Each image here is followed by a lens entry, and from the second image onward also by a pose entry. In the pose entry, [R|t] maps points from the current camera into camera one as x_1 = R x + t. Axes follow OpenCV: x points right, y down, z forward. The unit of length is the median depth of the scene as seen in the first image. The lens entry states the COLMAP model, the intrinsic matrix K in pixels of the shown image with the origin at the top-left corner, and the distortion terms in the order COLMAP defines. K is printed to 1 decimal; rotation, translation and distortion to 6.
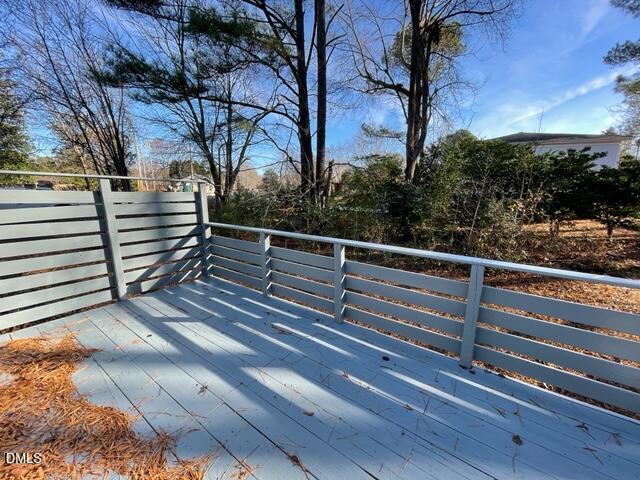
lens RADIAL K [[258.8, 0, 318.3], [0, 258.8, 241.3], [0, 0, 1]] dist [-0.002739, 0.000294]
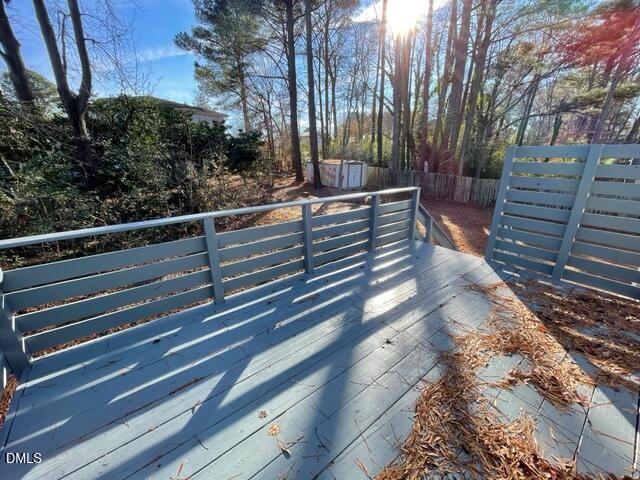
lens RADIAL K [[258.8, 0, 318.2], [0, 258.8, 238.4], [0, 0, 1]] dist [-0.002739, 0.000294]
pose [[0.277799, -0.304877, 0.910976, -0.921808], [0.190471, 0.946956, 0.258835, -0.124349], [-0.941567, 0.101610, 0.321133, 0.585839]]
